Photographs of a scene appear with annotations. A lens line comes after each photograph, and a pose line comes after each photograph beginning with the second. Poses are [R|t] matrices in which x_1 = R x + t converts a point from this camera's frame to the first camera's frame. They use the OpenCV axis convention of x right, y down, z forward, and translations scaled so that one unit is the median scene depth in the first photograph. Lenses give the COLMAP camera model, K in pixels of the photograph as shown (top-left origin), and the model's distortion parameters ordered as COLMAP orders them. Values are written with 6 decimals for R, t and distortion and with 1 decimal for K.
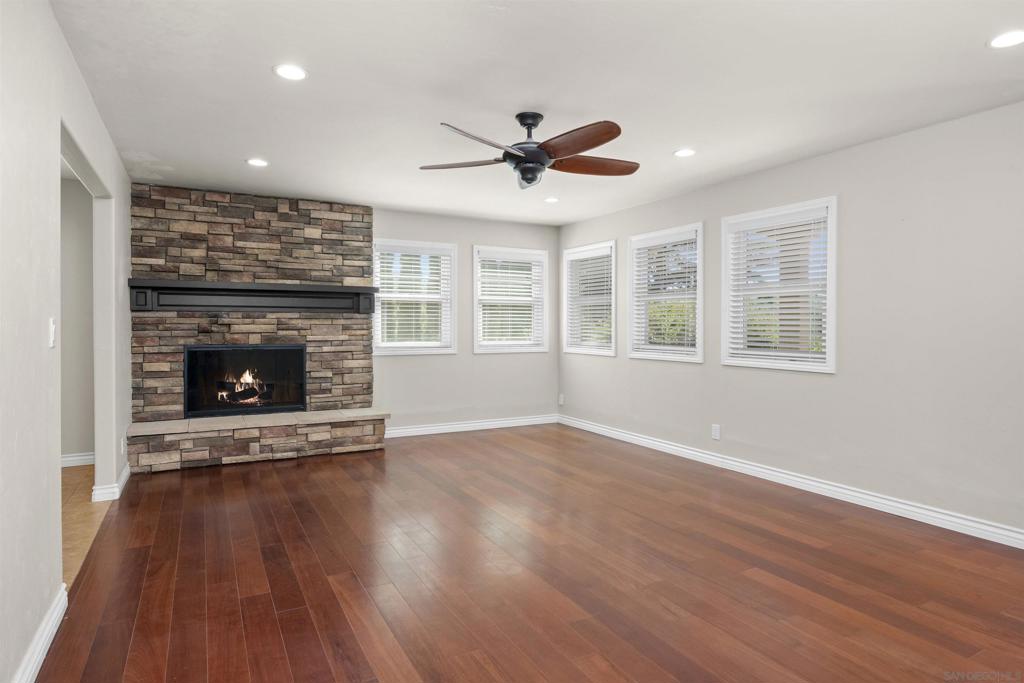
lens RADIAL K [[578.2, 0, 518.7], [0, 578.2, 338.4], [0, 0, 1]] dist [-0.014616, 0.002371]
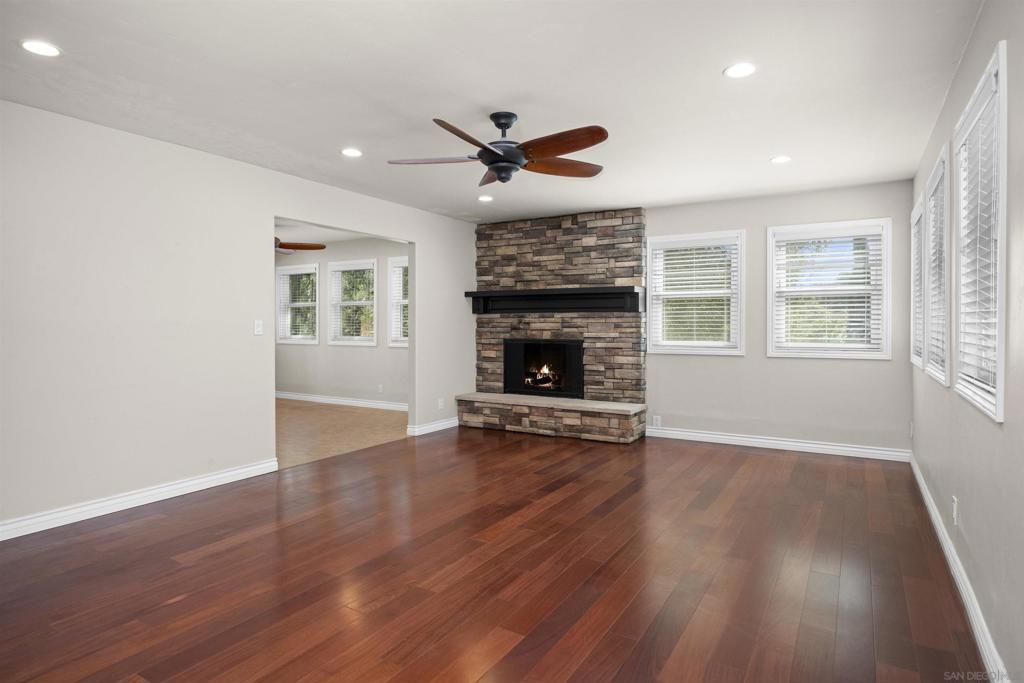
lens RADIAL K [[578.2, 0, 509.0], [0, 578.2, 333.5], [0, 0, 1]] dist [-0.014616, 0.002371]
pose [[0.499003, 0.010427, -0.866537, 0.555698], [-0.018147, 0.999834, 0.001581, -0.002238], [0.866410, 0.014936, 0.499110, 0.312633]]
